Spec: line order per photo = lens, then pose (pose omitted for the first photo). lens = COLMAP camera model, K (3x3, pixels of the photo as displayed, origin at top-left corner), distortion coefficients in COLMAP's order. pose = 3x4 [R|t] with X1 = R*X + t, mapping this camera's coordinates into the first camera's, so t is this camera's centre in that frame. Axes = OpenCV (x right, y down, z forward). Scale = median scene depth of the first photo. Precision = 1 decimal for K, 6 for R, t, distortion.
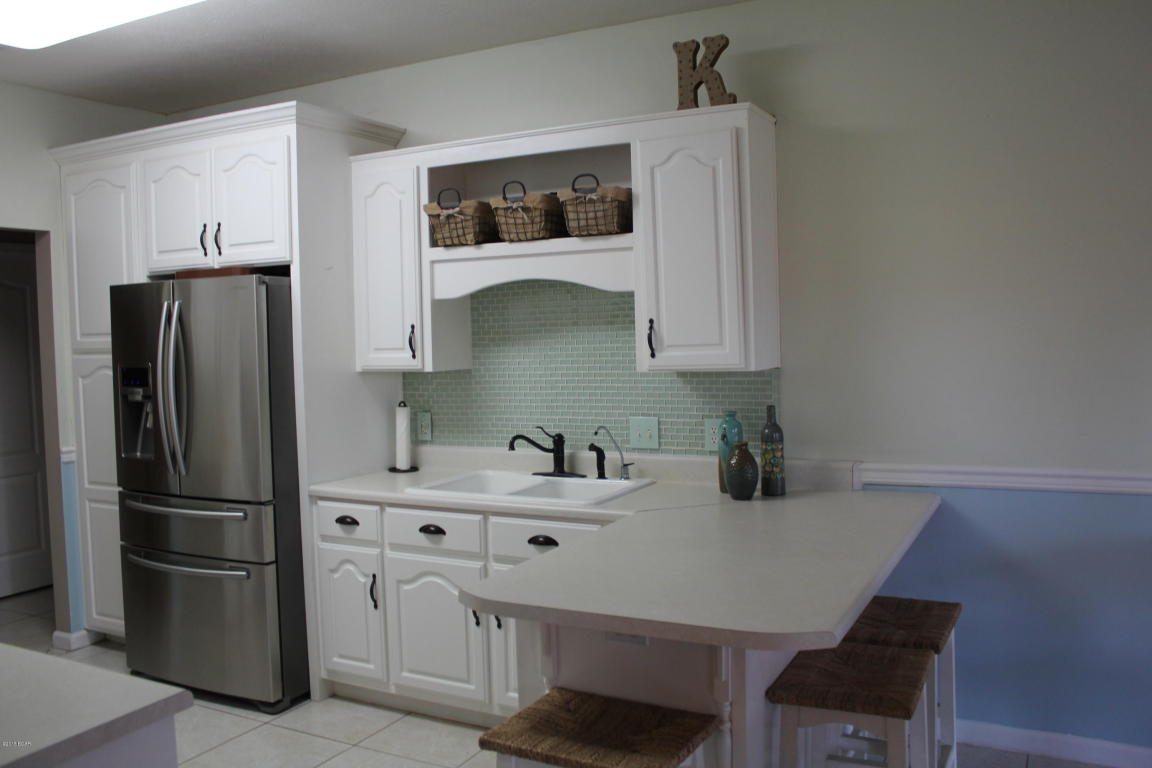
lens RADIAL K [[965.1, 0, 576.0], [0, 965.1, 384.0], [0, 0, 1]] dist [-0.141825, 0.147462]
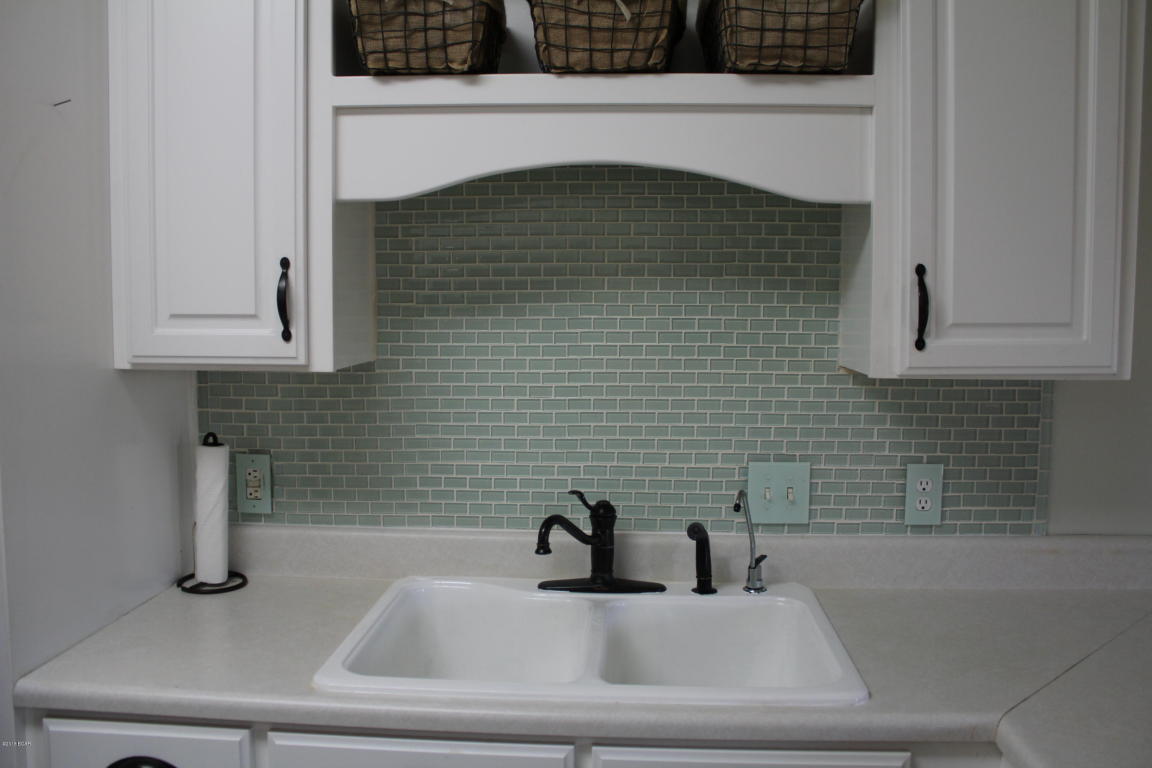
lens RADIAL K [[965.1, 0, 576.0], [0, 965.1, 384.0], [0, 0, 1]] dist [-0.141825, 0.147462]
pose [[0.909394, -0.009816, 0.415820, -0.233808], [-0.004811, 0.999406, 0.034114, -0.023070], [-0.415908, -0.033023, 0.908807, 0.590925]]
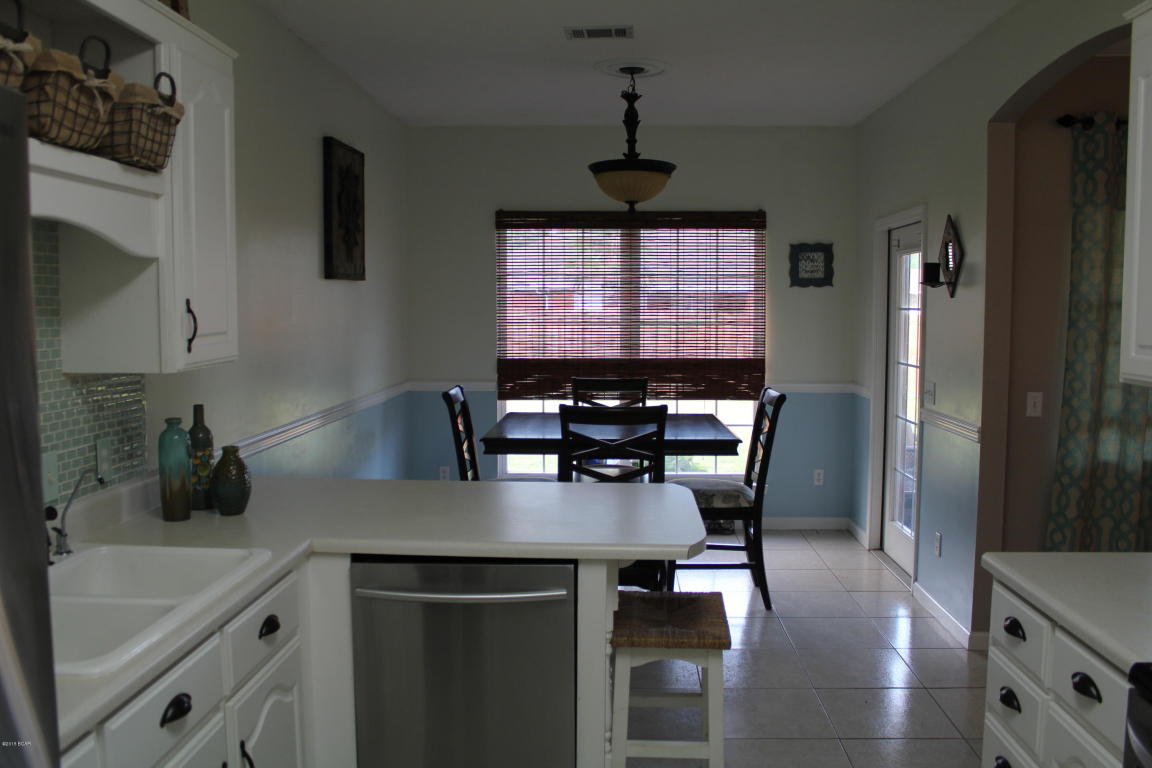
lens RADIAL K [[965.1, 0, 576.0], [0, 965.1, 384.0], [0, 0, 1]] dist [-0.141825, 0.147462]
pose [[-0.436318, -0.056217, 0.898035, -0.626929], [0.059470, 0.994062, 0.091123, -0.046445], [-0.897825, 0.093164, -0.430384, 0.945671]]
